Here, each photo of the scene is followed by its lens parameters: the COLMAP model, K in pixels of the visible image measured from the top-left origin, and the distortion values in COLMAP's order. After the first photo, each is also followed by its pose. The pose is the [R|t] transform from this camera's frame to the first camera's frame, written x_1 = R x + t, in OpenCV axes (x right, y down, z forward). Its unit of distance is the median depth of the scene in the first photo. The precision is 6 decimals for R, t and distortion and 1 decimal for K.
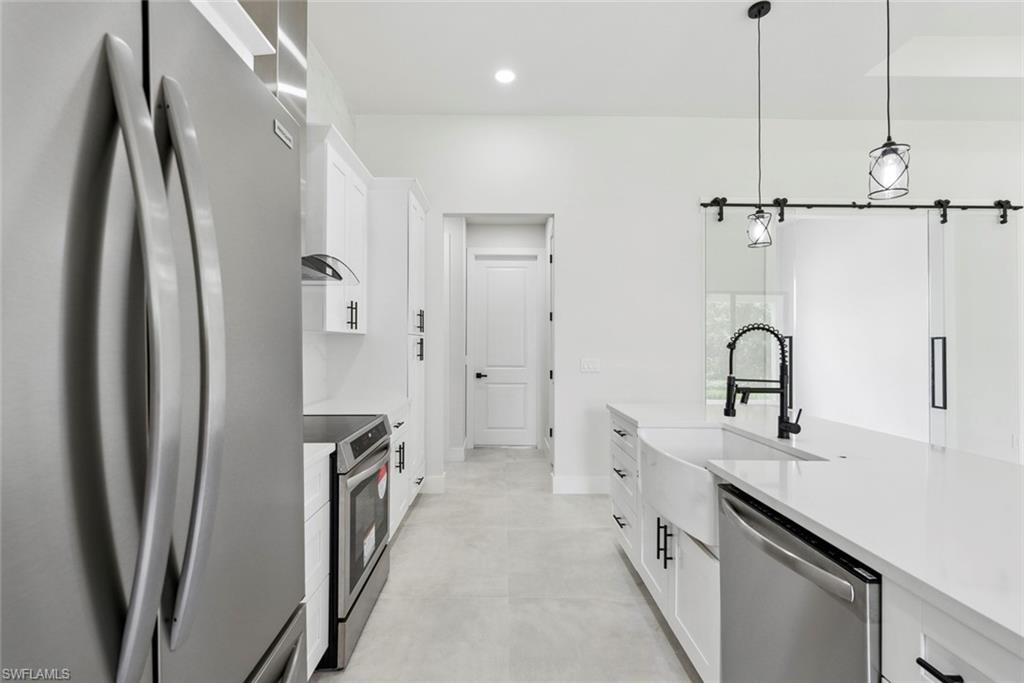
lens RADIAL K [[459.8, 0, 508.3], [0, 459.8, 342.2], [0, 0, 1]] dist [-0.001560, -0.000172]
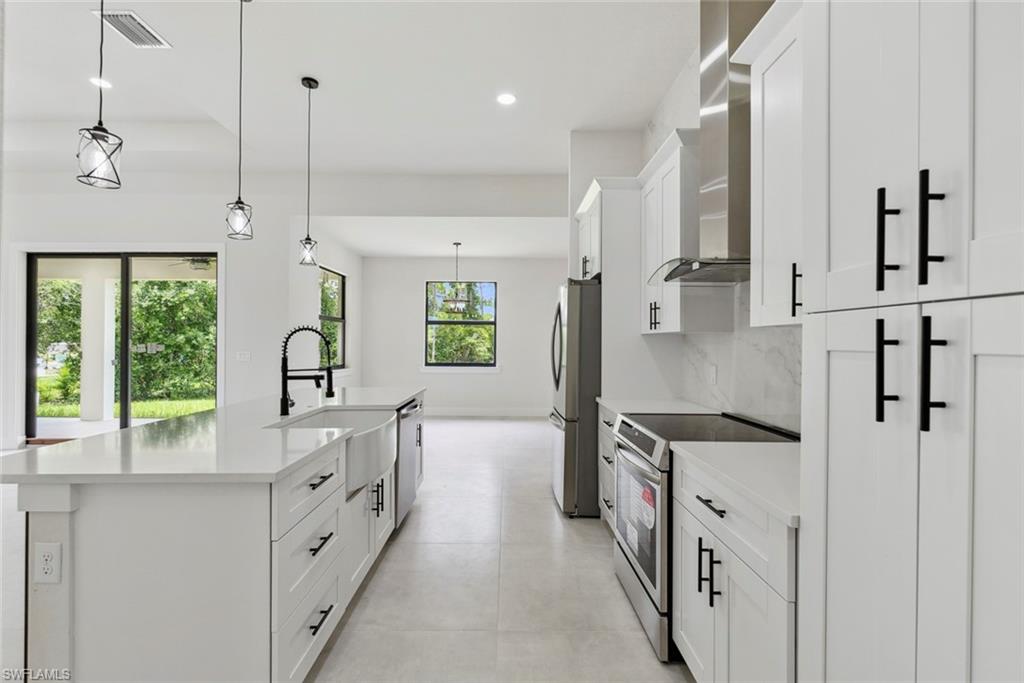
lens RADIAL K [[461.7, 0, 504.1], [0, 461.7, 340.9], [0, 0, 1]] dist [0.000880, 0.000086]
pose [[-0.999801, -0.007712, 0.018398, -0.020859], [-0.007859, 0.999938, -0.007897, 0.005344], [-0.018336, -0.008040, -0.999800, 1.543945]]
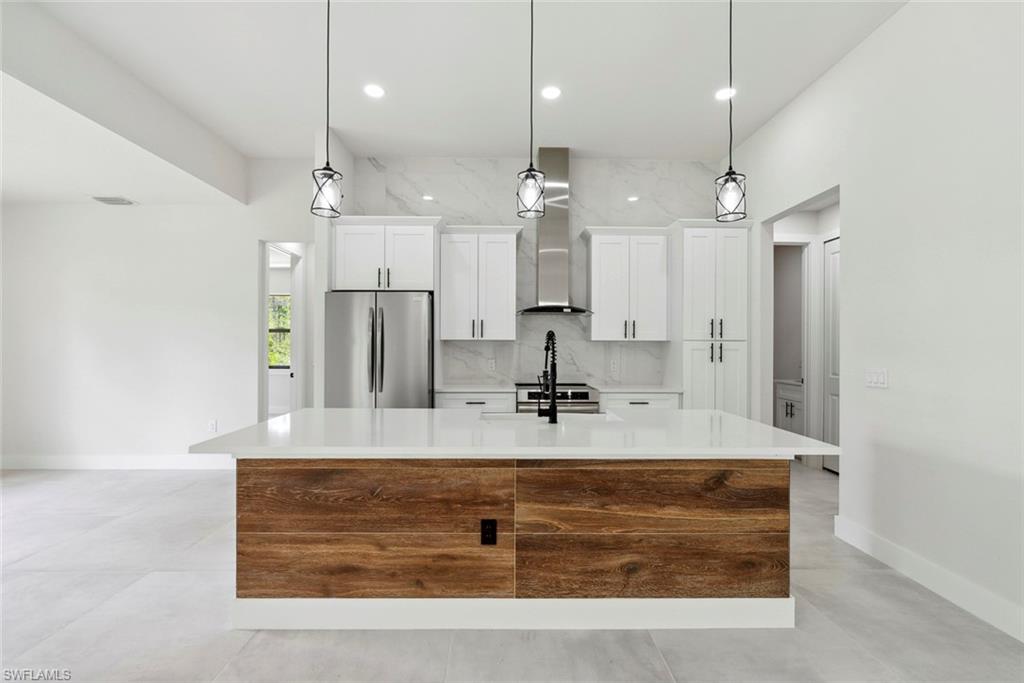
lens RADIAL K [[456.2, 0, 507.4], [0, 456.2, 345.2], [0, 0, 1]] dist [-0.000682, 0.000342]
pose [[-0.001464, -0.007389, -0.999972, 1.240570], [0.000159, 0.999973, -0.007389, 0.005754], [0.999999, -0.000170, -0.001463, 0.597911]]
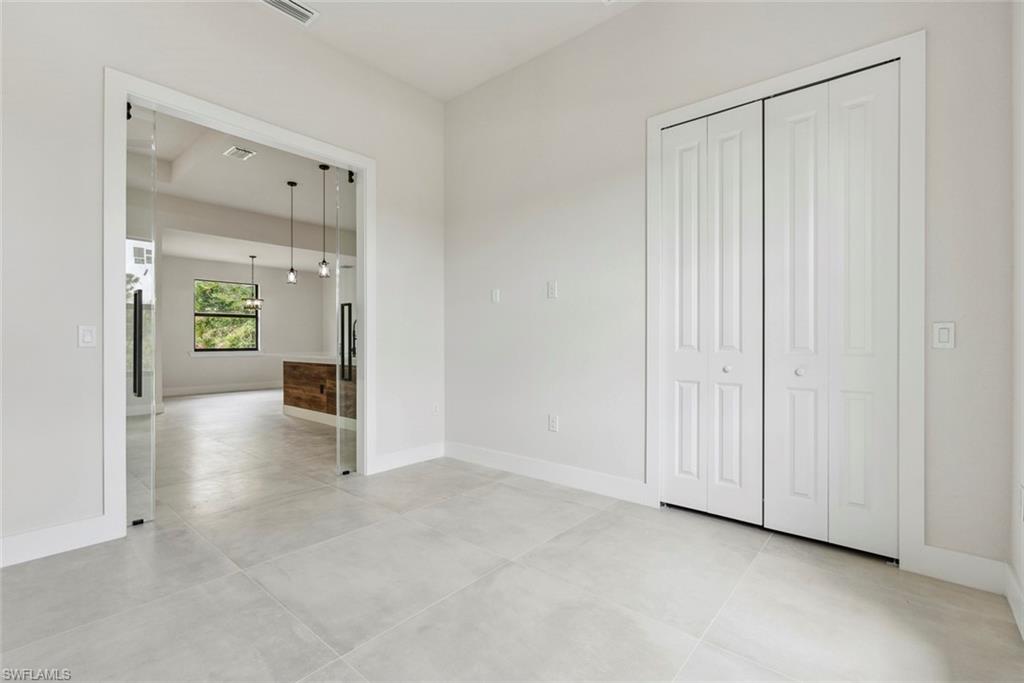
lens RADIAL K [[459.8, 0, 508.3], [0, 459.8, 342.2], [0, 0, 1]] dist [-0.001560, -0.000172]
pose [[-0.662736, -0.001181, -0.748852, 1.518426], [0.002379, 0.999990, -0.003682, 0.094629], [0.748850, -0.004221, -0.662727, 2.608686]]
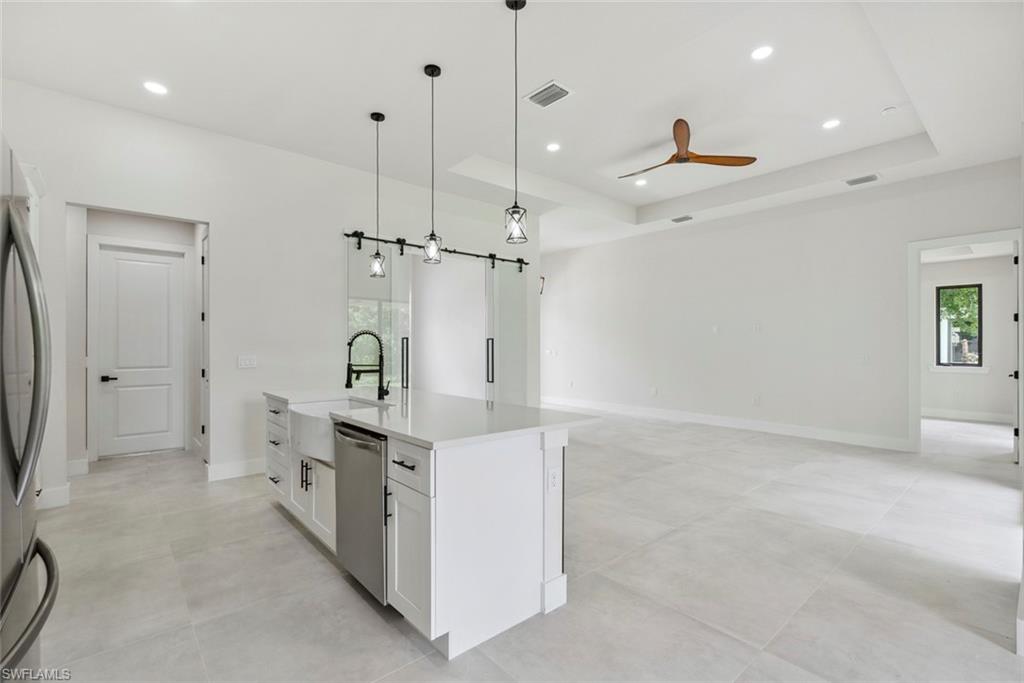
lens RADIAL K [[459.8, 0, 508.3], [0, 459.8, 342.2], [0, 0, 1]] dist [-0.001560, -0.000172]
pose [[0.763649, -0.000990, 0.645631, -0.084512], [-0.000087, 0.999999, 0.001636, -0.000853], [-0.645632, -0.001305, 0.763648, -0.387770]]
